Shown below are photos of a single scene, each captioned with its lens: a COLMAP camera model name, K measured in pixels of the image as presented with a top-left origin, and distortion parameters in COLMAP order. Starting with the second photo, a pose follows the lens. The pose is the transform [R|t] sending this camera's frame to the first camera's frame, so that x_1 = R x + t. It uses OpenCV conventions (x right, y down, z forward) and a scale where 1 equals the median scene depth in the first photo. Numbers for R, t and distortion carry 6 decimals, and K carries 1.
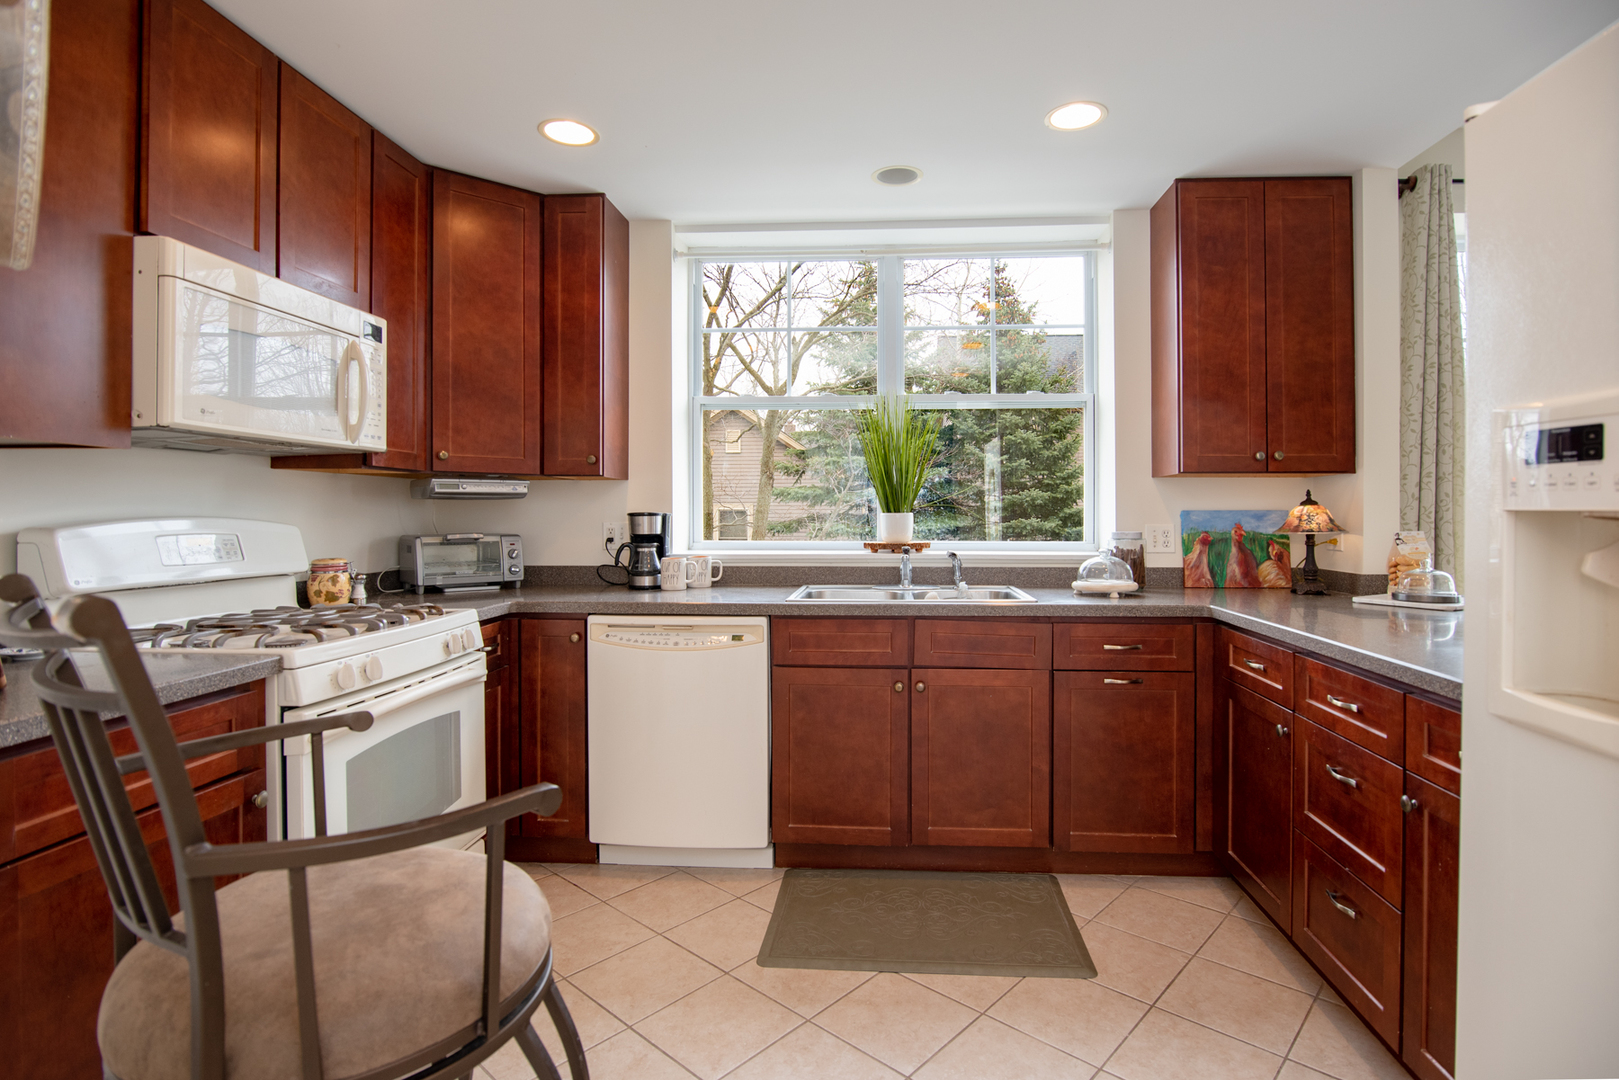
lens RADIAL K [[808.9, 0, 813.1], [0, 808.9, 525.2], [0, 0, 1]] dist [-0.015758, -0.000593]
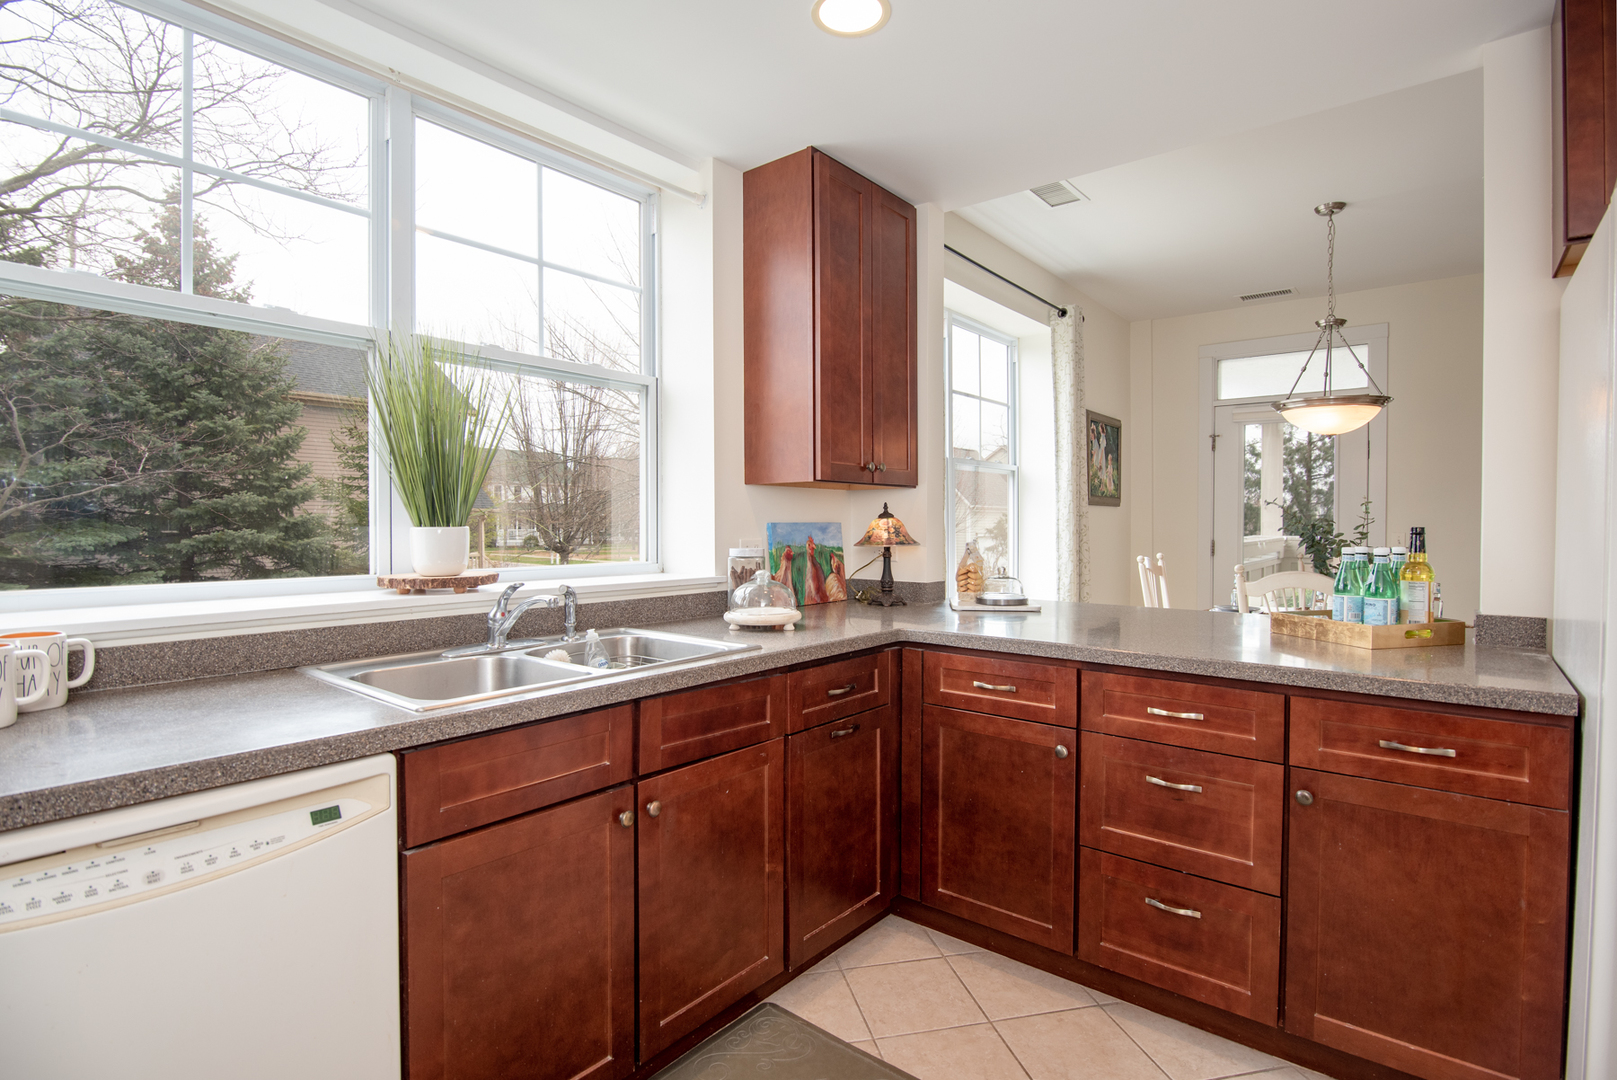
lens RADIAL K [[807.9, 0, 806.7], [0, 807.9, 541.6], [0, 0, 1]] dist [-0.015758, -0.000593]
pose [[0.562891, -0.018040, 0.826334, -0.278305], [0.010128, 0.999837, 0.014929, -0.011107], [-0.826469, -0.000034, 0.562982, 0.498269]]
